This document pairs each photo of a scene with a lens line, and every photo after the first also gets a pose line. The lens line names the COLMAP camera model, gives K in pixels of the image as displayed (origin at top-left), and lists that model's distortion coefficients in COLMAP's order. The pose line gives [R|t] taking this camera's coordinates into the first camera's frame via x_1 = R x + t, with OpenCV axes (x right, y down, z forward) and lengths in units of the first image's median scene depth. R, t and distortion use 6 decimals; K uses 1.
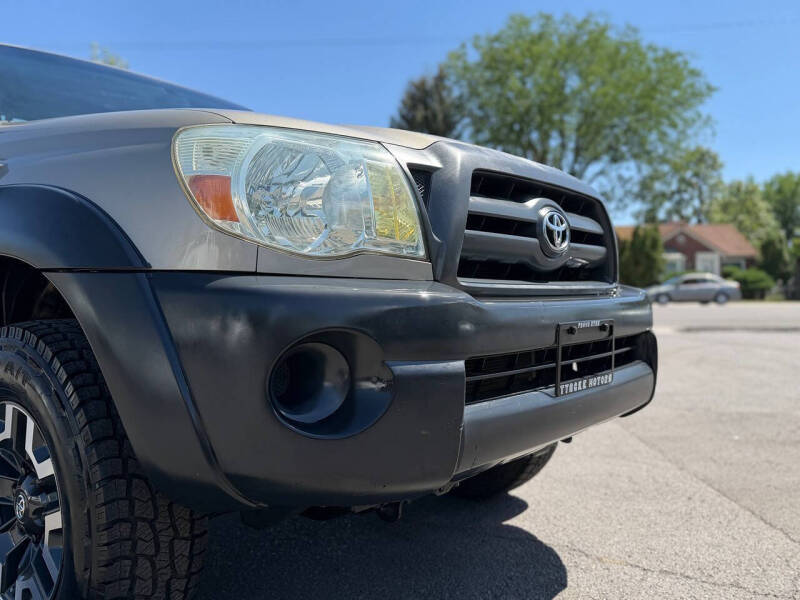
lens RADIAL K [[681.1, 0, 401.4], [0, 681.1, 287.8], [0, 0, 1]] dist [0.004536, -0.000061]
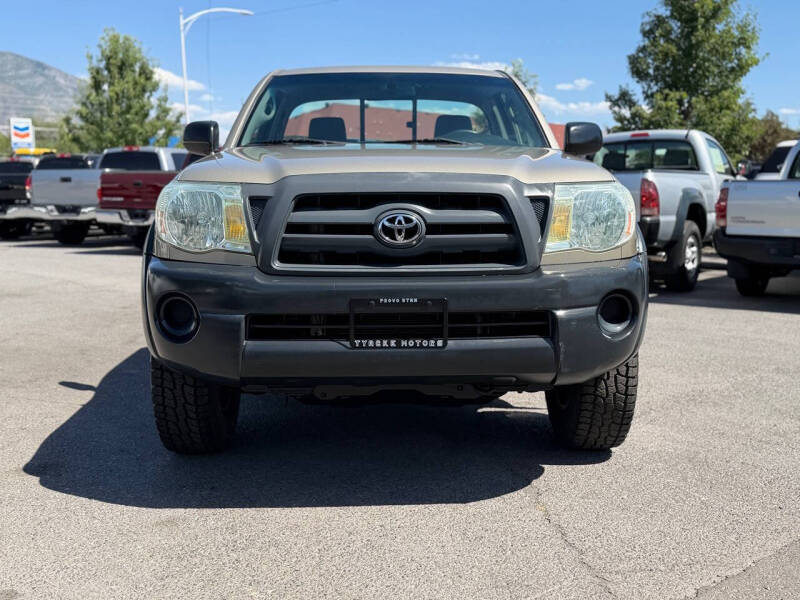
lens RADIAL K [[823.6, 0, 400.0], [0, 823.6, 300.0], [0, 0, 1]] dist [0.163198, -0.349813]
pose [[0.635984, 0.108543, -0.764030, 1.612025], [0.003432, 0.989651, 0.143453, -0.192646], [0.771694, -0.093856, 0.629030, -0.029292]]
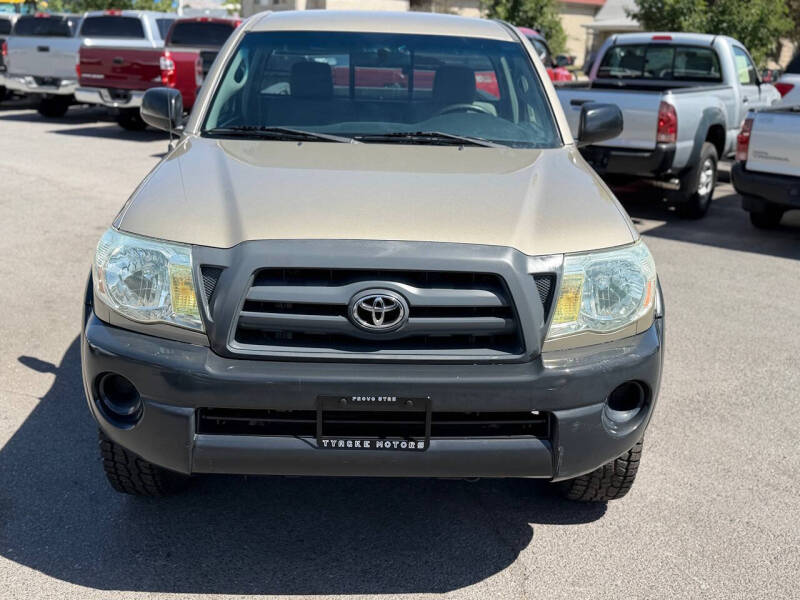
lens RADIAL K [[823.6, 0, 400.0], [0, 823.6, 300.0], [0, 0, 1]] dist [0.163198, -0.349813]
pose [[0.631627, 0.259679, -0.730489, 1.358127], [-0.027215, 0.949081, 0.313854, -0.580143], [0.774795, -0.178358, 0.606532, 0.222224]]
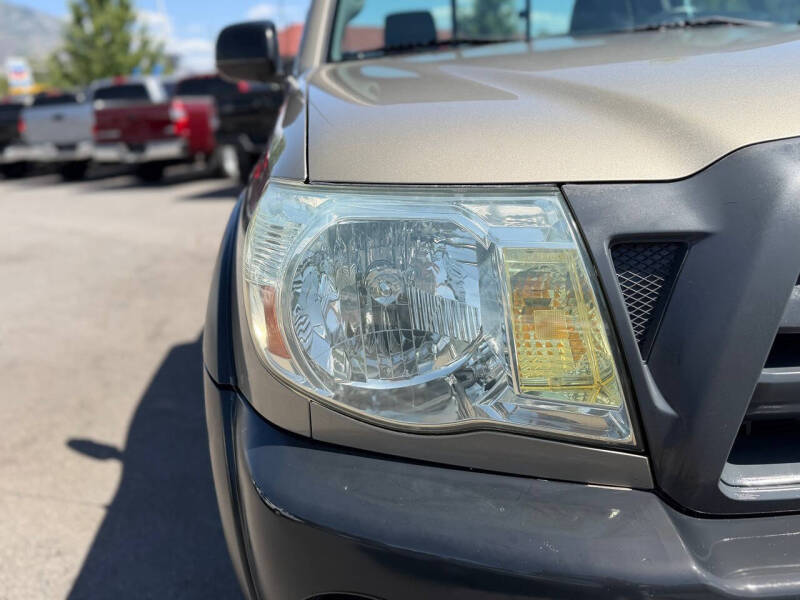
lens RADIAL K [[681.1, 0, 401.4], [0, 681.1, 287.8], [0, 0, 1]] dist [0.004536, -0.000061]
pose [[0.686361, 0.156026, -0.710327, 0.212733], [0.077142, 0.955586, 0.284437, -0.251465], [0.723158, -0.250022, 0.643841, 0.519684]]
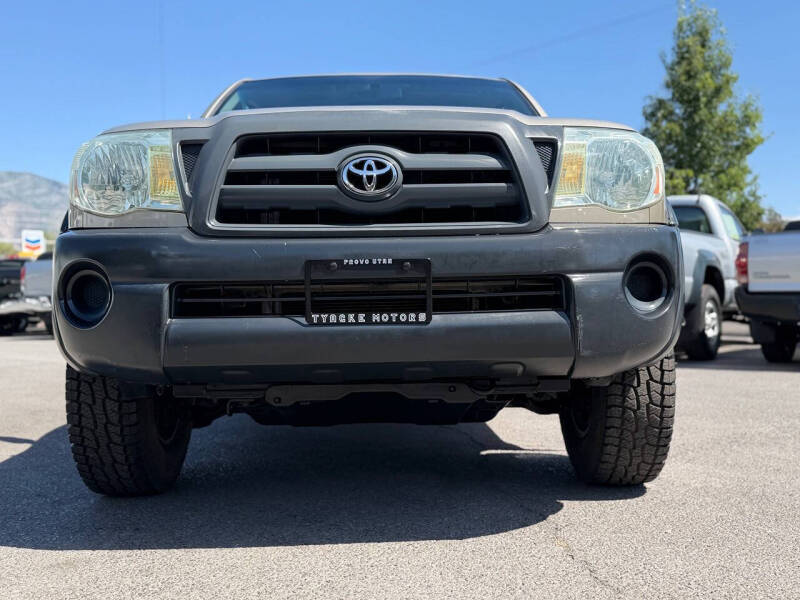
lens RADIAL K [[823.6, 0, 409.1], [0, 823.6, 303.6], [0, 0, 1]] dist [0.167825, -0.389868]
pose [[0.636135, 0.002272, -0.771574, 1.368387], [0.016729, 0.999720, 0.016736, 0.103334], [0.771396, -0.023554, 0.635919, 0.251914]]
